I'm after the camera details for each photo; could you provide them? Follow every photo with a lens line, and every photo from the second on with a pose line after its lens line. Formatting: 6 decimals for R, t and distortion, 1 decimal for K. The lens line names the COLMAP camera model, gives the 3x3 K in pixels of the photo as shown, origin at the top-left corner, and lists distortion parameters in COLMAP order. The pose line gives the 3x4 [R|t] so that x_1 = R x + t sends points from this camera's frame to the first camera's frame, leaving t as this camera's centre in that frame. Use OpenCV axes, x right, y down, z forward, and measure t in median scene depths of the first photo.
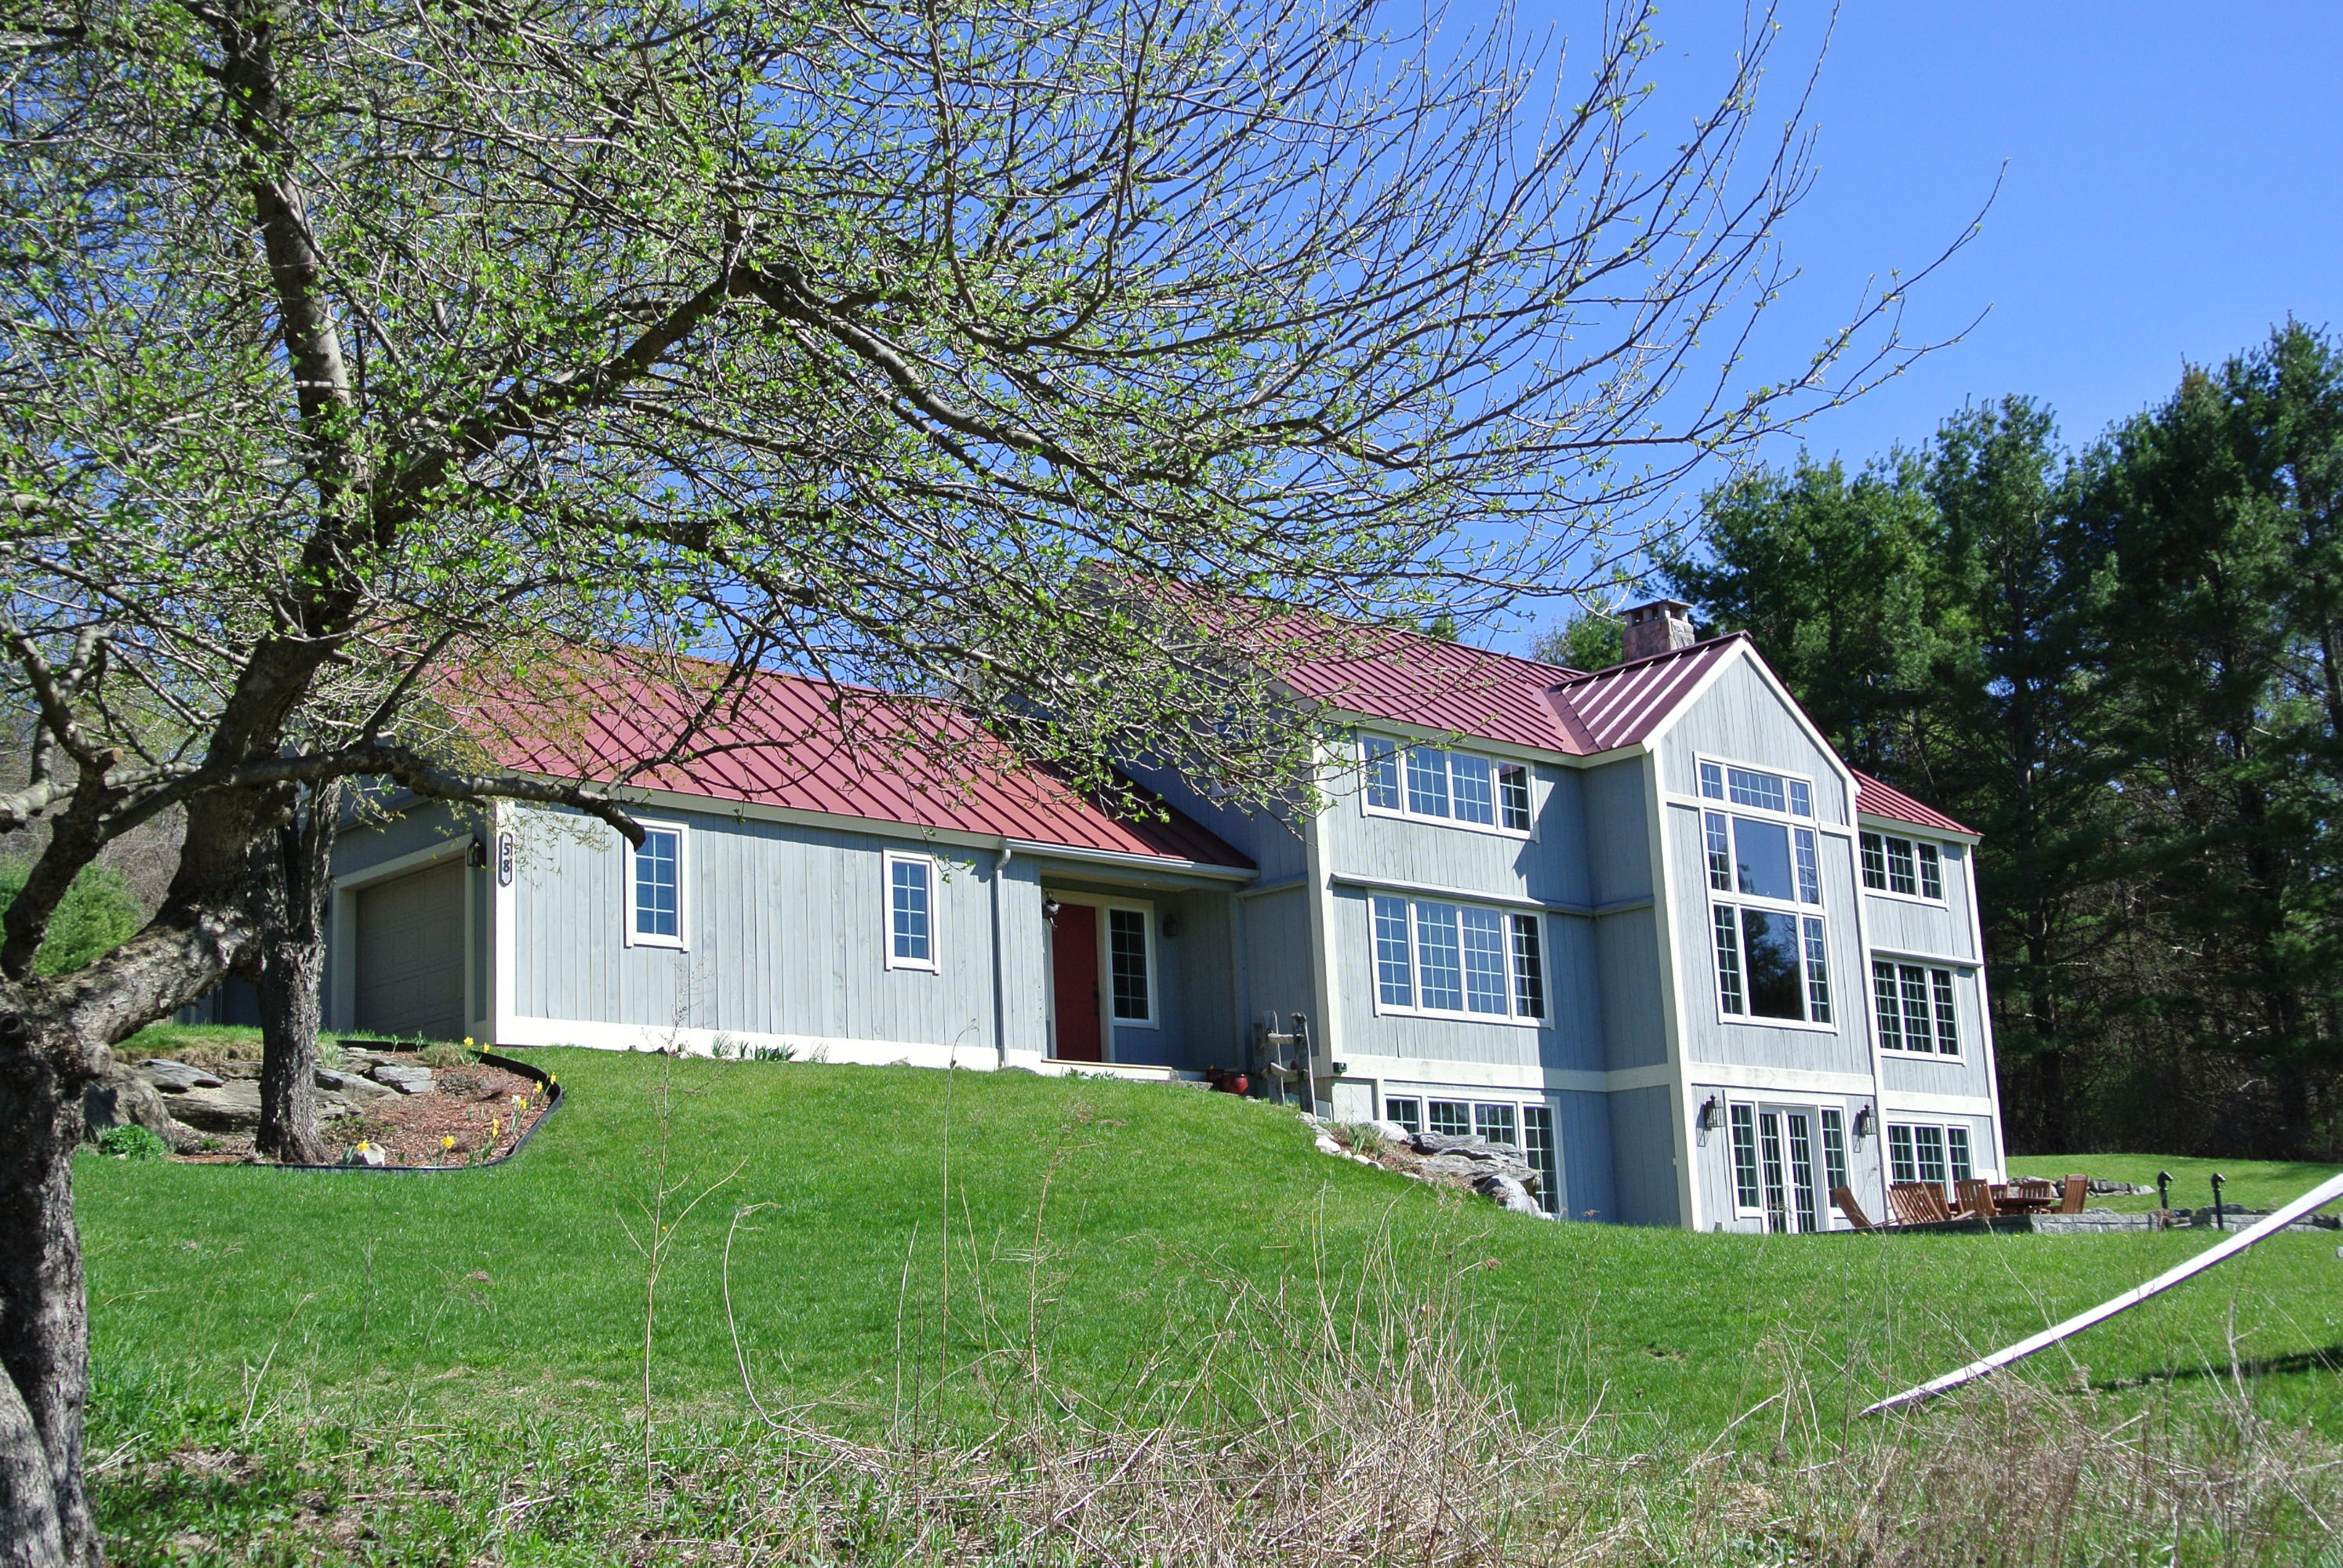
lens RADIAL K [[2763.5, 0, 1171.5], [0, 2763.5, 784.0], [0, 0, 1]] dist [-0.014829, -0.008682]
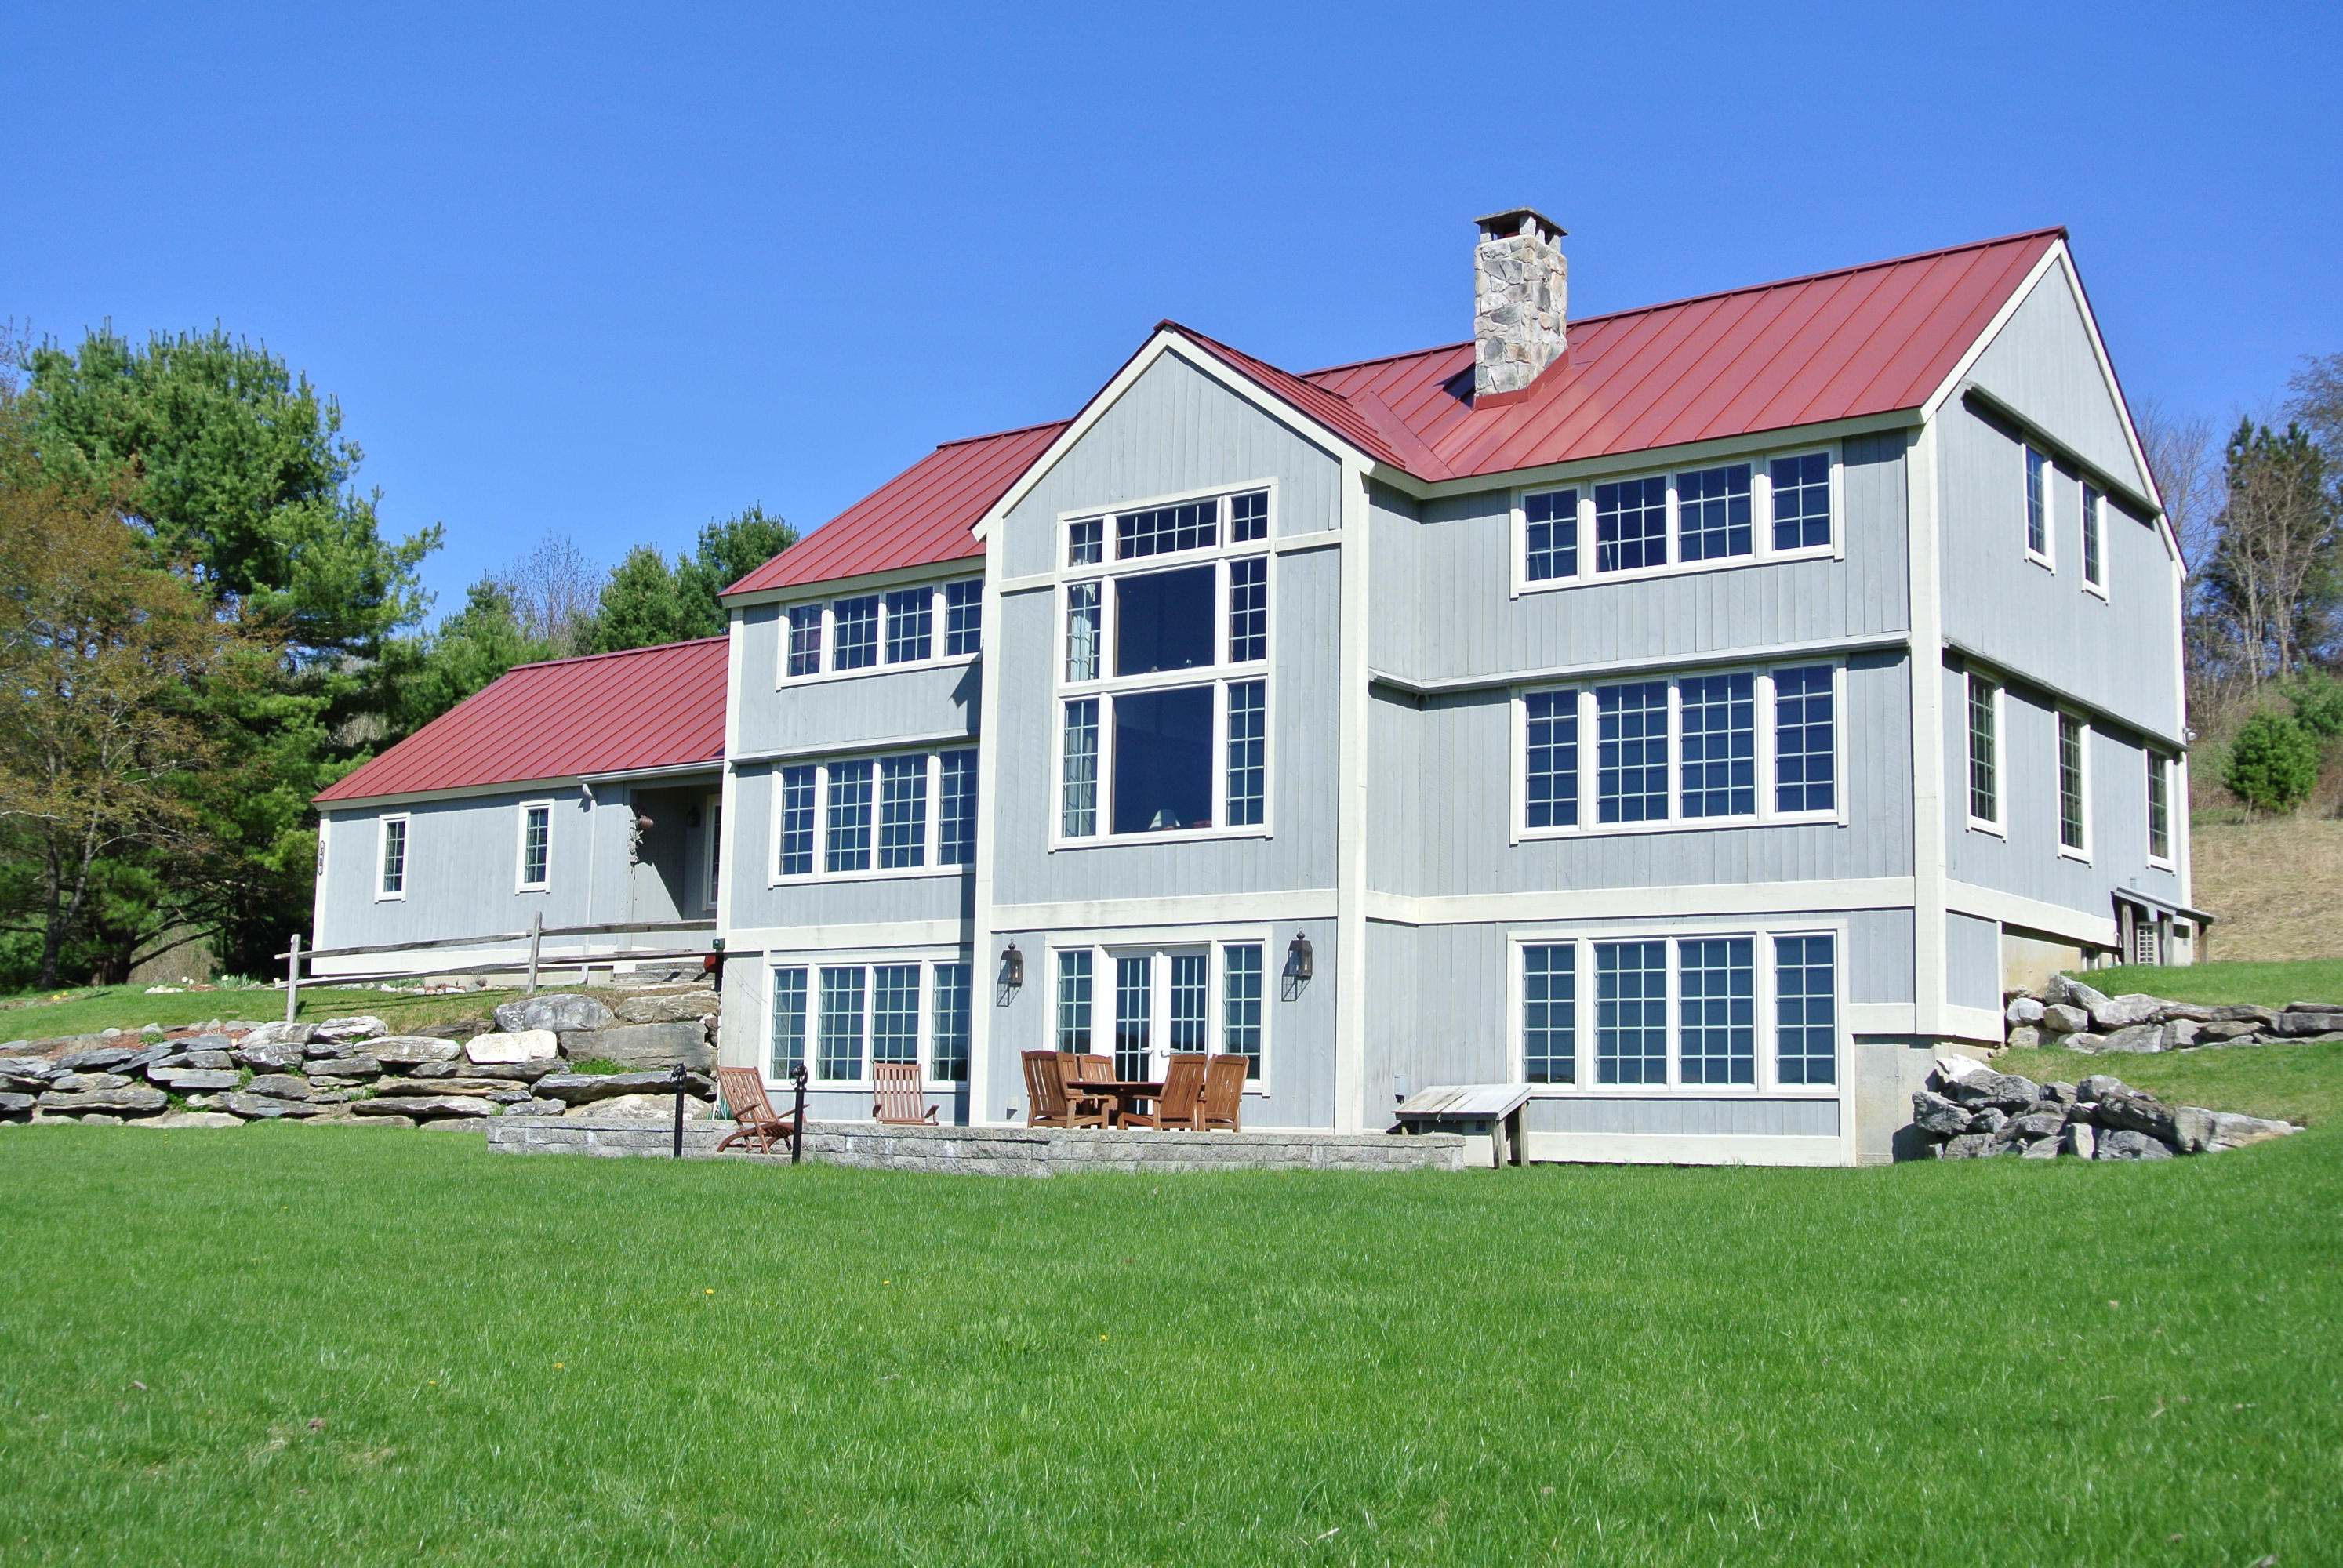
lens RADIAL K [[2580.2, 0, 1171.5], [0, 2580.2, 784.0], [0, 0, 1]] dist [-0.044803, -0.005952]
pose [[0.133132, -0.079345, -0.987917, 0.906788], [0.183667, 0.981500, -0.054079, 0.109284], [0.973931, -0.174248, 0.145243, 0.886428]]
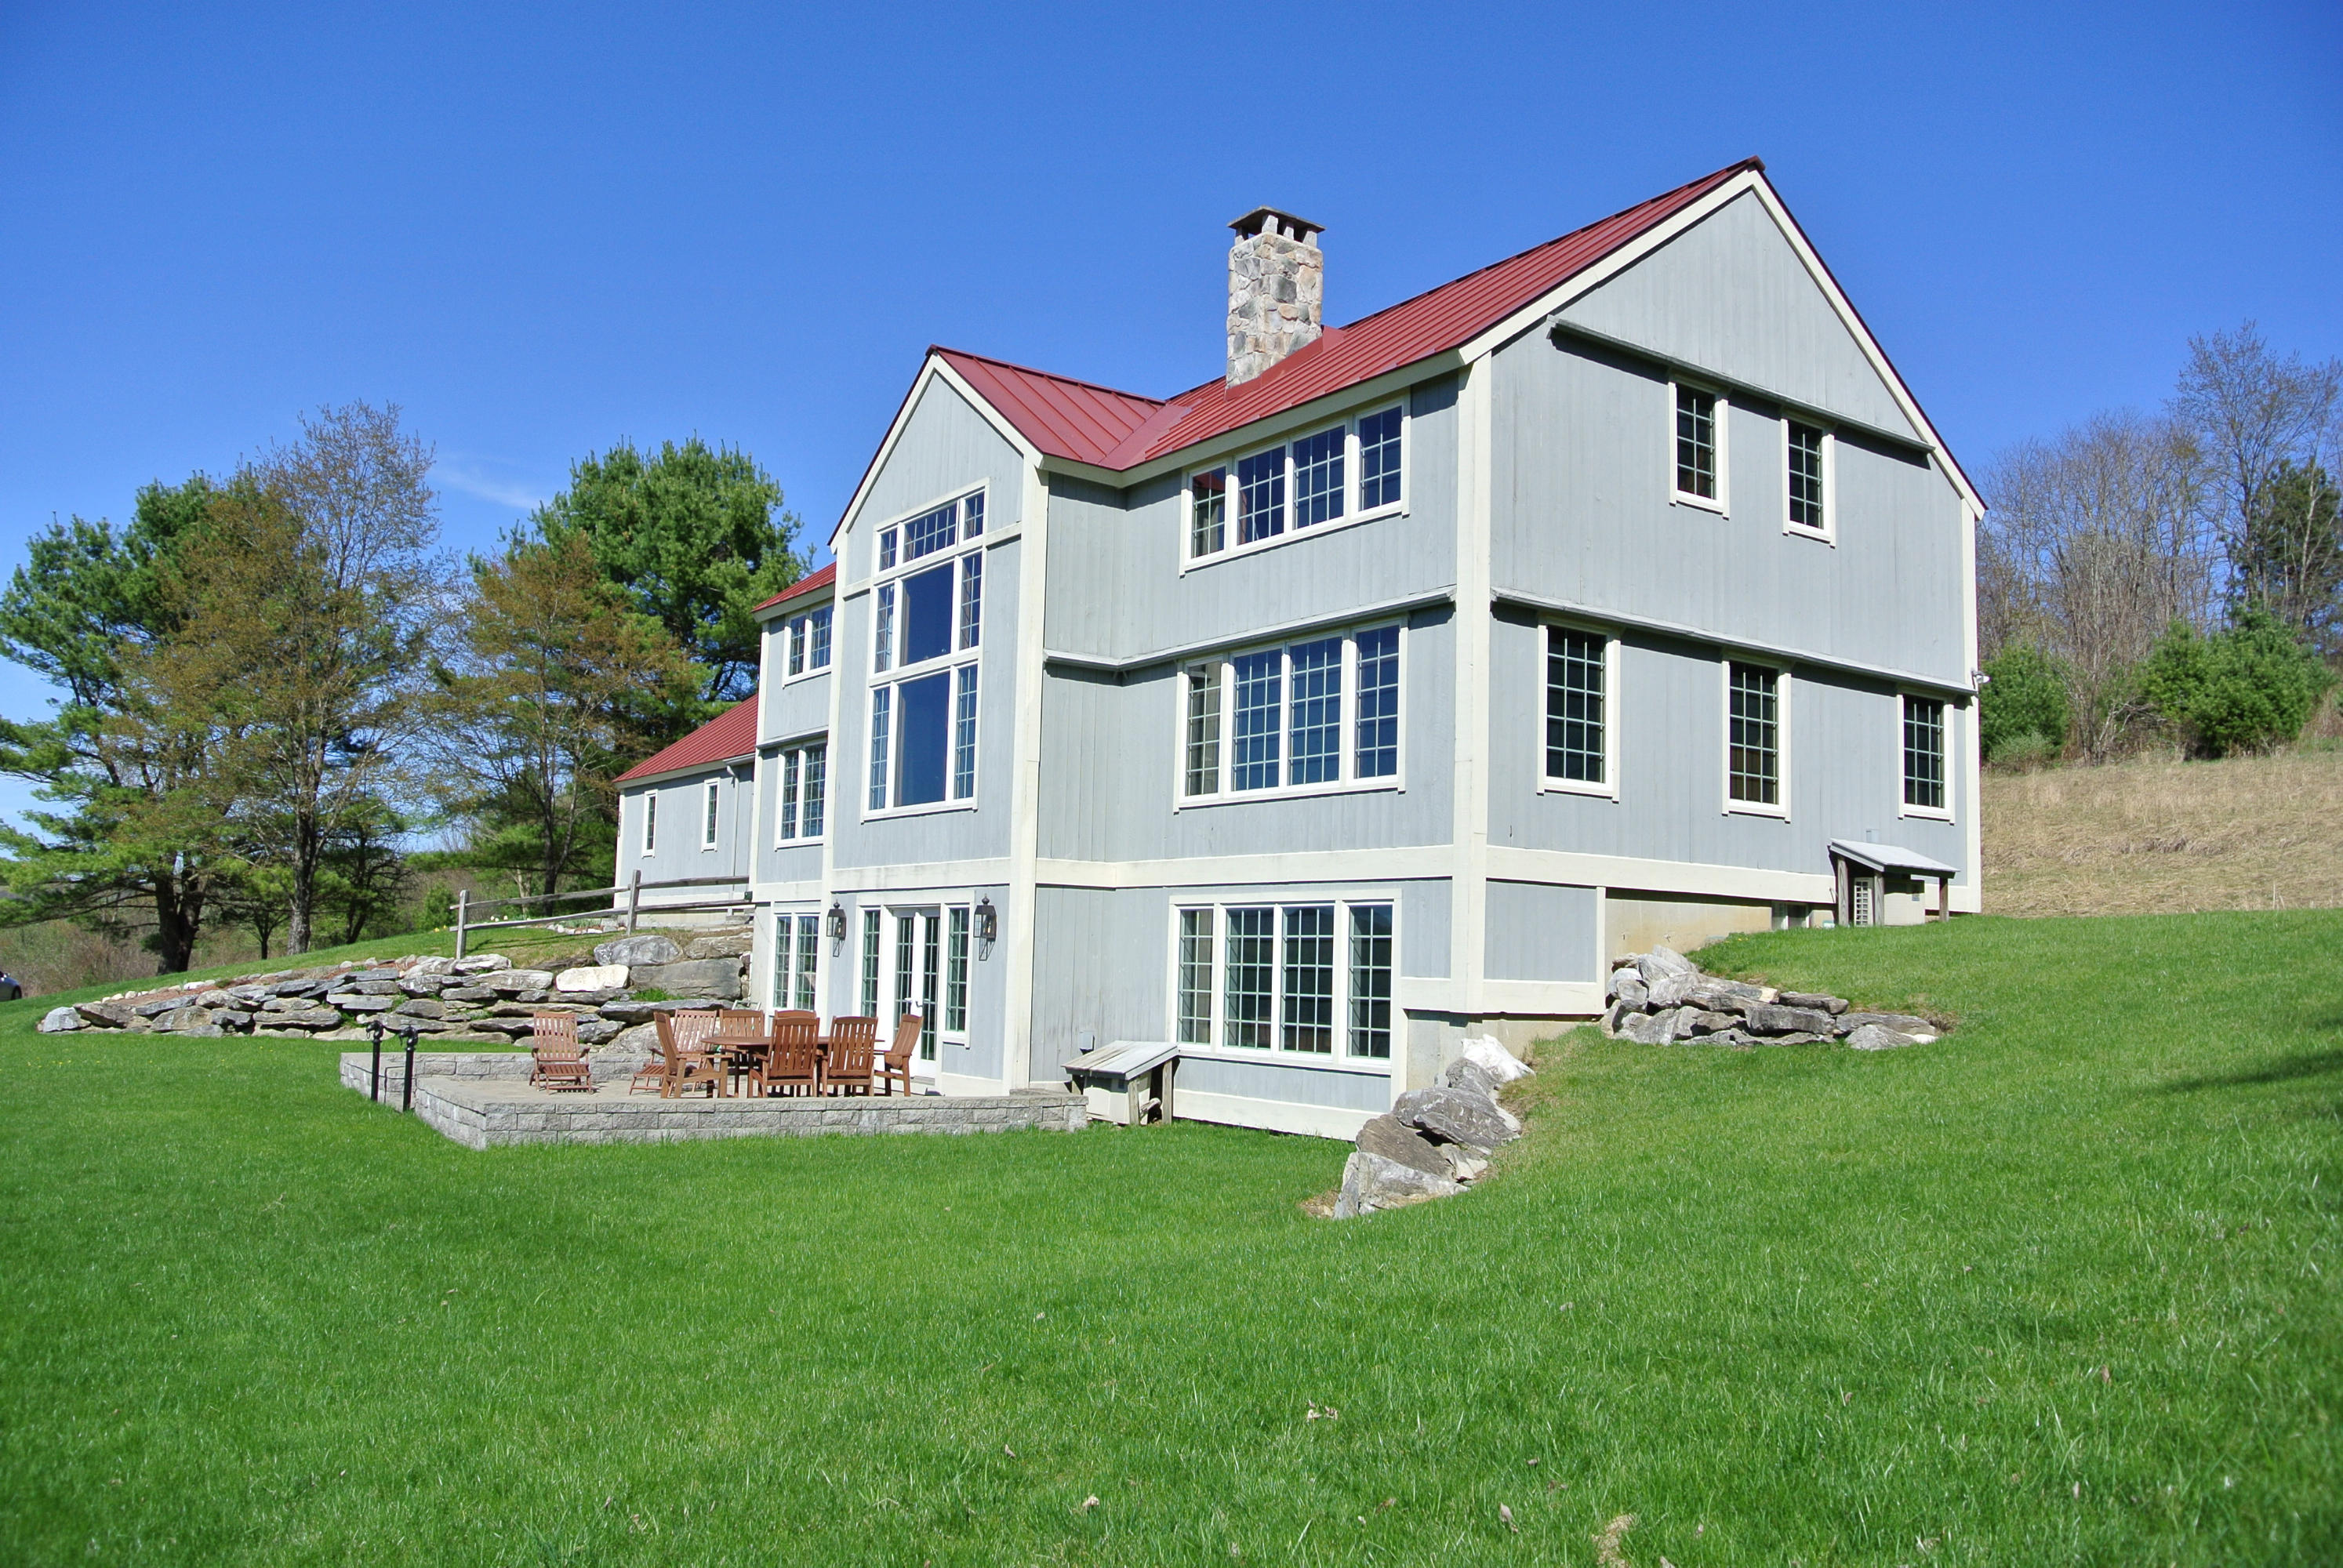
lens RADIAL K [[1821.7, 0, 1171.5], [0, 1821.7, 784.0], [0, 0, 1]] dist [-0.067393, 0.014821]
pose [[-0.171759, -0.054801, -0.983614, 0.742069], [0.189211, 0.978027, -0.087530, 0.140029], [0.966798, -0.201145, -0.157616, 1.143708]]
